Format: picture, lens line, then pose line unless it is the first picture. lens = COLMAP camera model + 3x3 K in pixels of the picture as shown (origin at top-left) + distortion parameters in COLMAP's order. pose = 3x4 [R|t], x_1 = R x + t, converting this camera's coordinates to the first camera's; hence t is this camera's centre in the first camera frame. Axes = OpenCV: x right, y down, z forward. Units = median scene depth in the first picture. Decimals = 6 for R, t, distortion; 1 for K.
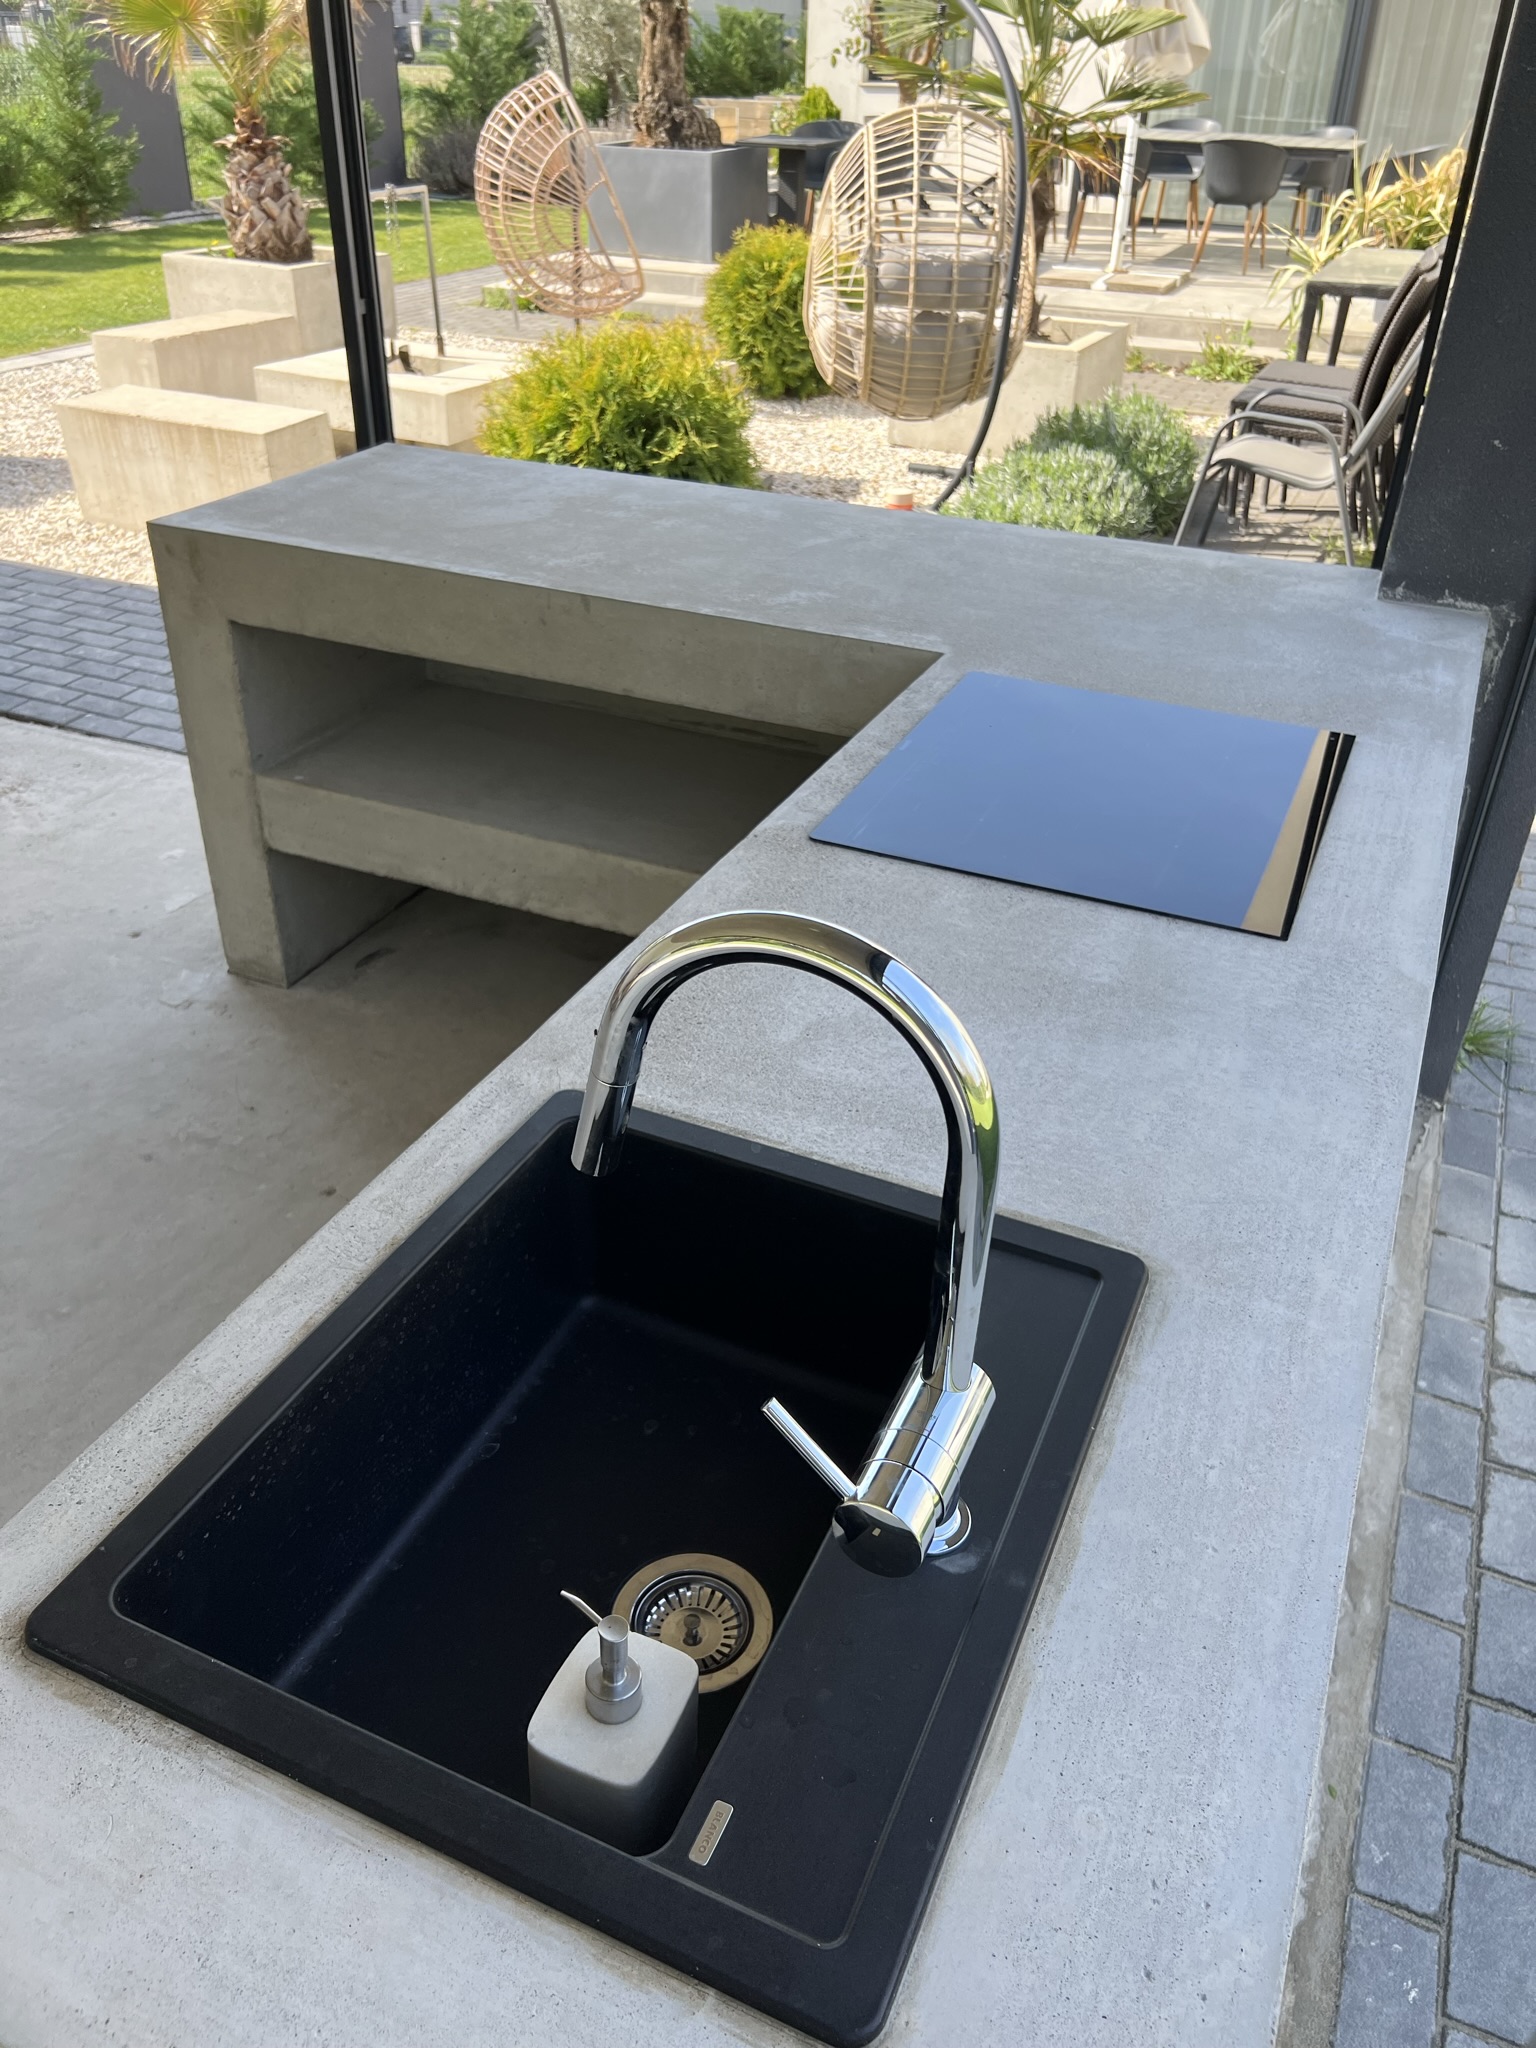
lens RADIAL K [[1556.3, 0, 768.0], [0, 1556.3, 1024.0], [0, 0, 1]] dist [-0.001023, -0.000062]
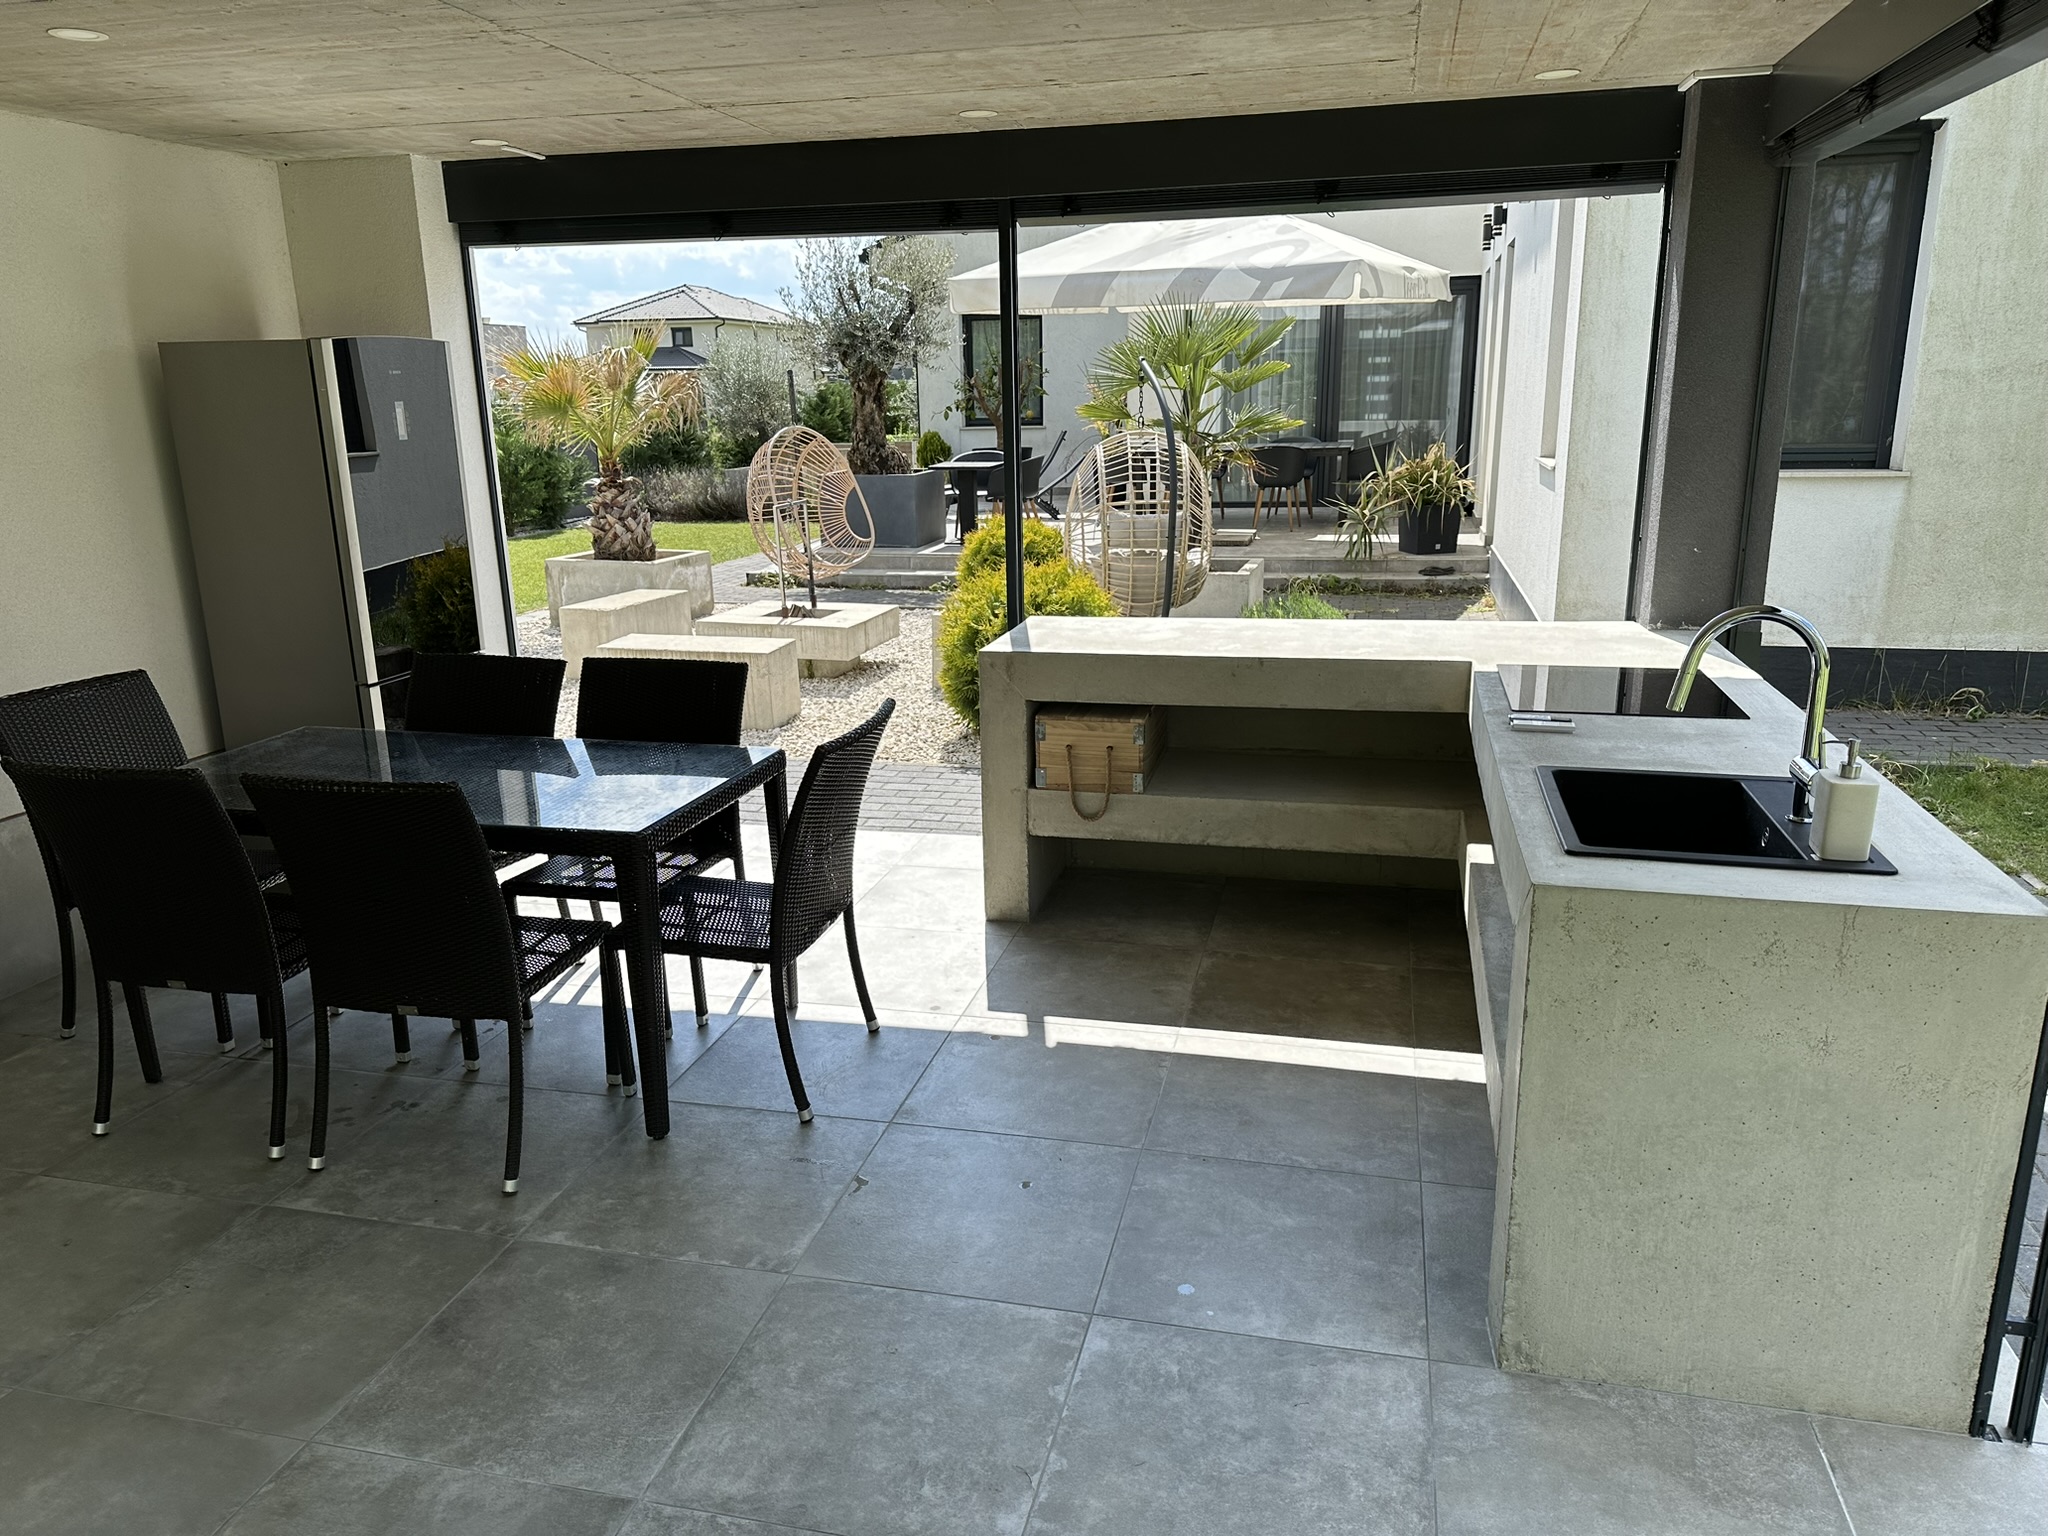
lens RADIAL K [[1431.9, 0, 1024.0], [0, 1431.9, 768.0], [0, 0, 1]] dist [0.078944, -0.104490]
pose [[0.983626, -0.085146, 0.158841, -0.242640], [0.129630, 0.946557, -0.295340, 0.118045], [-0.125205, 0.311095, 0.942095, -0.206941]]
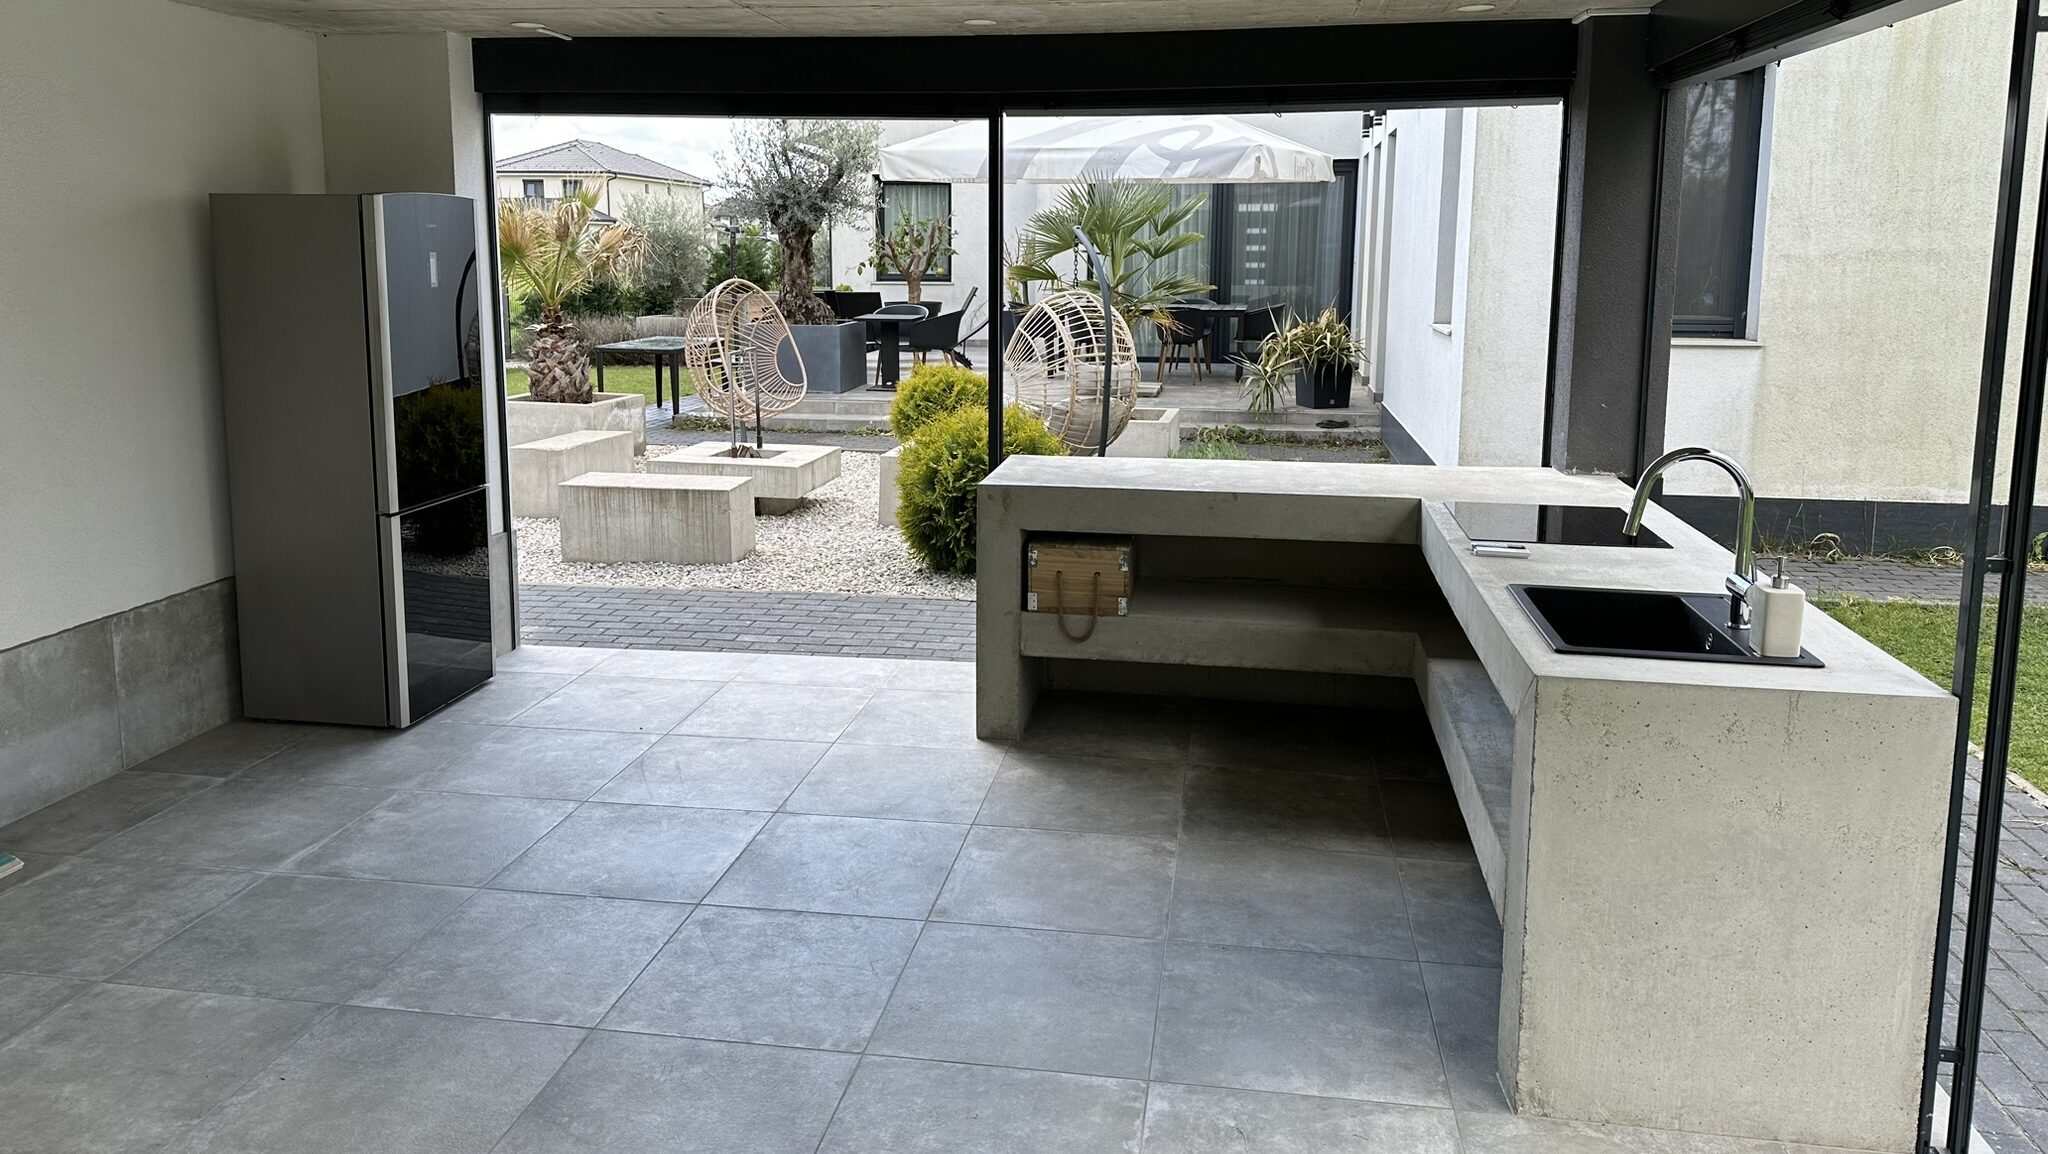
lens RADIAL K [[1427.2, 0, 1023.7], [0, 1427.2, 430.8], [0, 0, 1]] dist [0.072149, -0.091486]
pose [[0.966599, -0.050921, 0.251185, -0.308469], [0.152392, 0.902183, -0.403537, 0.137868], [-0.206066, 0.428337, 0.879809, -0.247649]]
